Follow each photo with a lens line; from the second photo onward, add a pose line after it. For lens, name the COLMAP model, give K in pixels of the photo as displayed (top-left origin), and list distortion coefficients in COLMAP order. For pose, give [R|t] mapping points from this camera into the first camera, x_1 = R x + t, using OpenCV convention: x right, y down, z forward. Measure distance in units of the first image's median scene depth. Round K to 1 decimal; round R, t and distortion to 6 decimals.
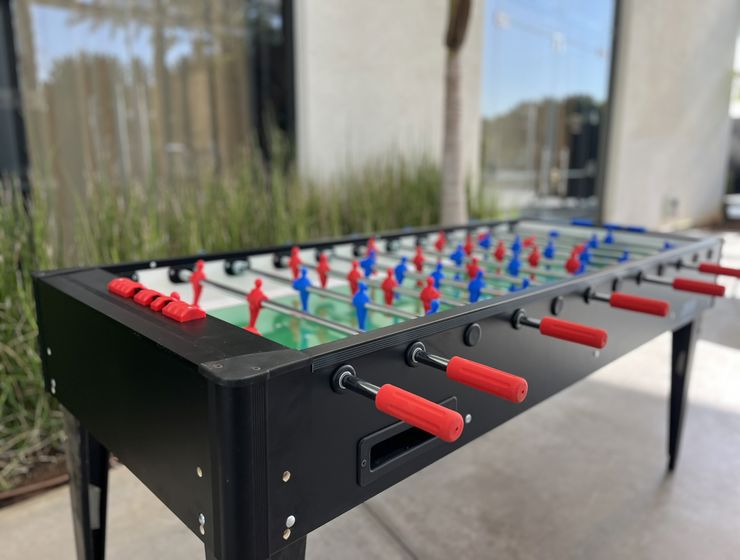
lens RADIAL K [[560.0, 0, 369.3], [0, 560.0, 279.0], [0, 0, 1]] dist [0.007065, -0.004495]
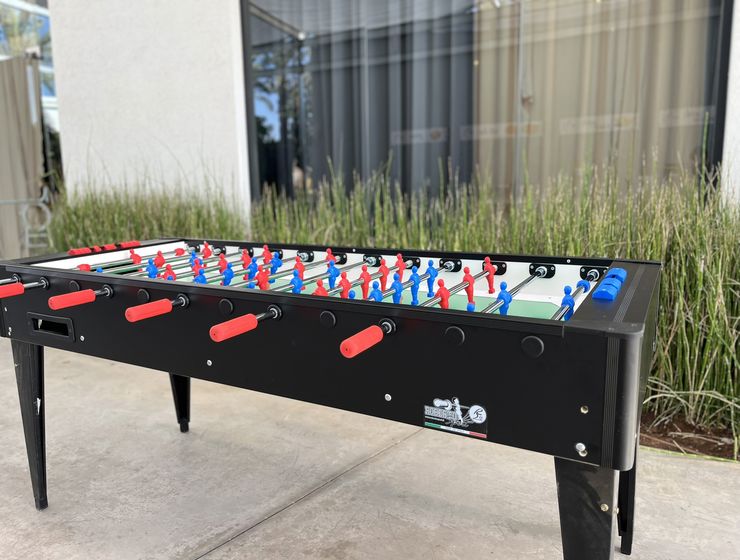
lens RADIAL K [[560.0, 0, 371.2], [0, 560.0, 281.0], [0, 0, 1]] dist [0.007065, -0.004495]
pose [[0.287034, 0.143792, -0.947067, 1.058564], [-0.173947, 0.980057, 0.096082, -0.121638], [0.941995, 0.137161, 0.306322, 0.670005]]
